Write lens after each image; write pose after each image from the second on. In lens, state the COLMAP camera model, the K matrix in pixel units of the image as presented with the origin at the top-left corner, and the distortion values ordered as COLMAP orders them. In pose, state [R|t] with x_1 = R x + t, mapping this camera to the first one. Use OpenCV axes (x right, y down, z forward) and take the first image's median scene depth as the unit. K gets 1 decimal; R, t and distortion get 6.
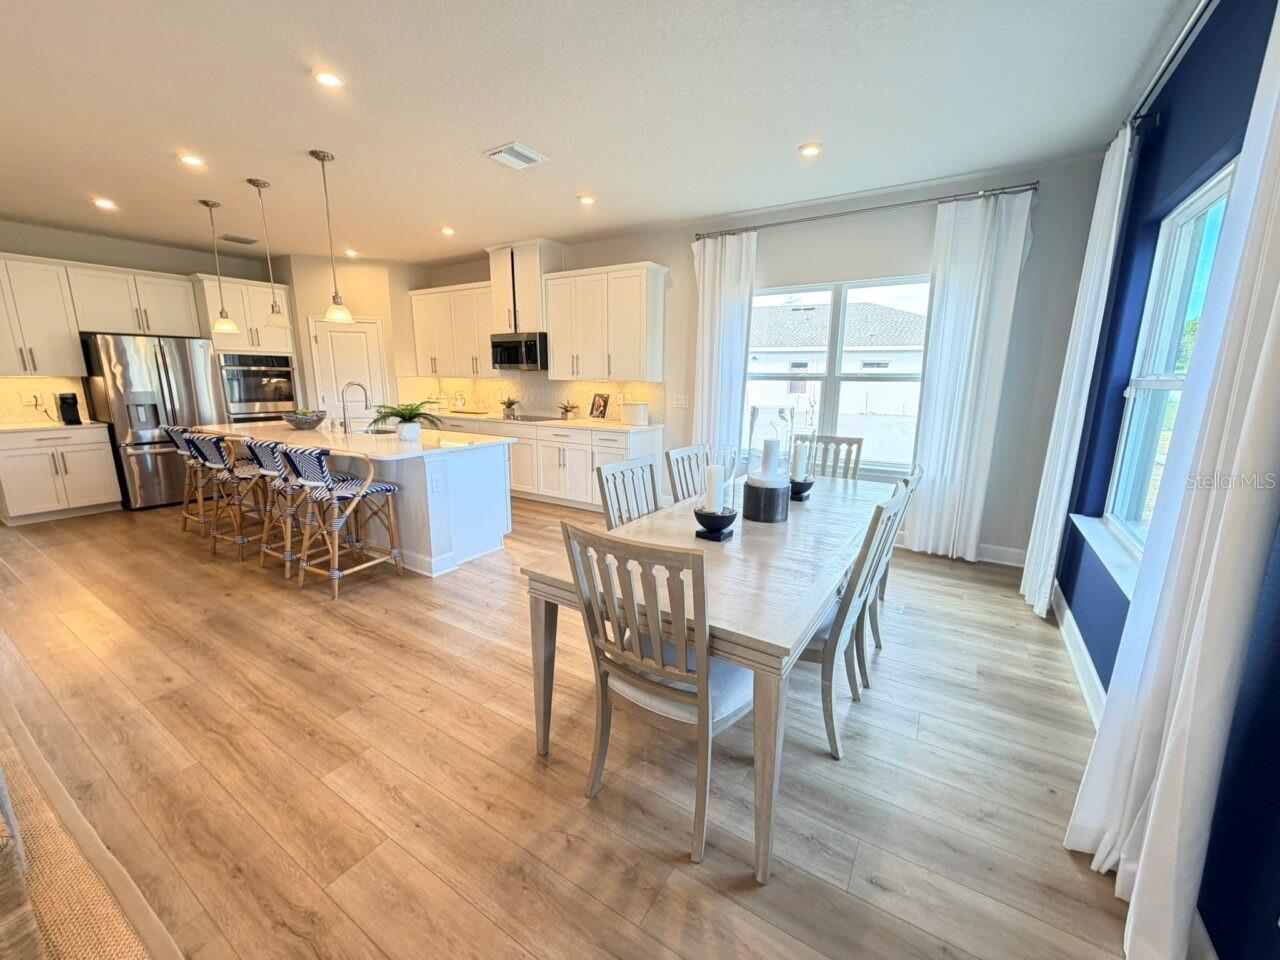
lens RADIAL K [[511.0, 0, 638.8], [0, 511.0, 480.4], [0, 0, 1]] dist [0.000803, 0.000369]
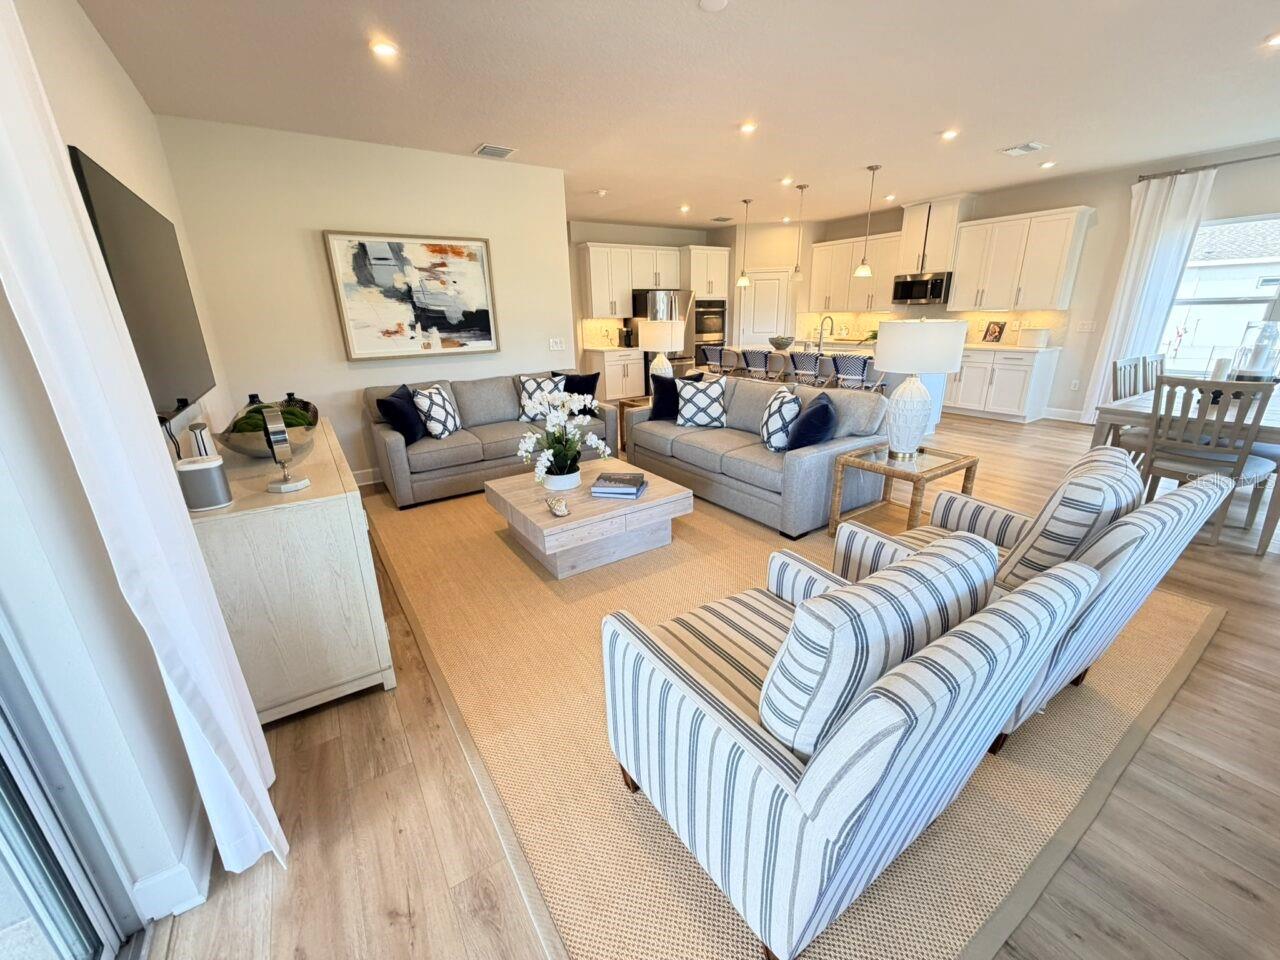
lens RADIAL K [[511.0, 0, 641.1], [0, 511.0, 481.7], [0, 0, 1]] dist [0.000803, 0.000369]
pose [[0.911757, 0.101272, -0.398049, -0.328747], [-0.052996, 0.990032, 0.130494, 0.094978], [0.407297, -0.097883, 0.908035, -0.494566]]
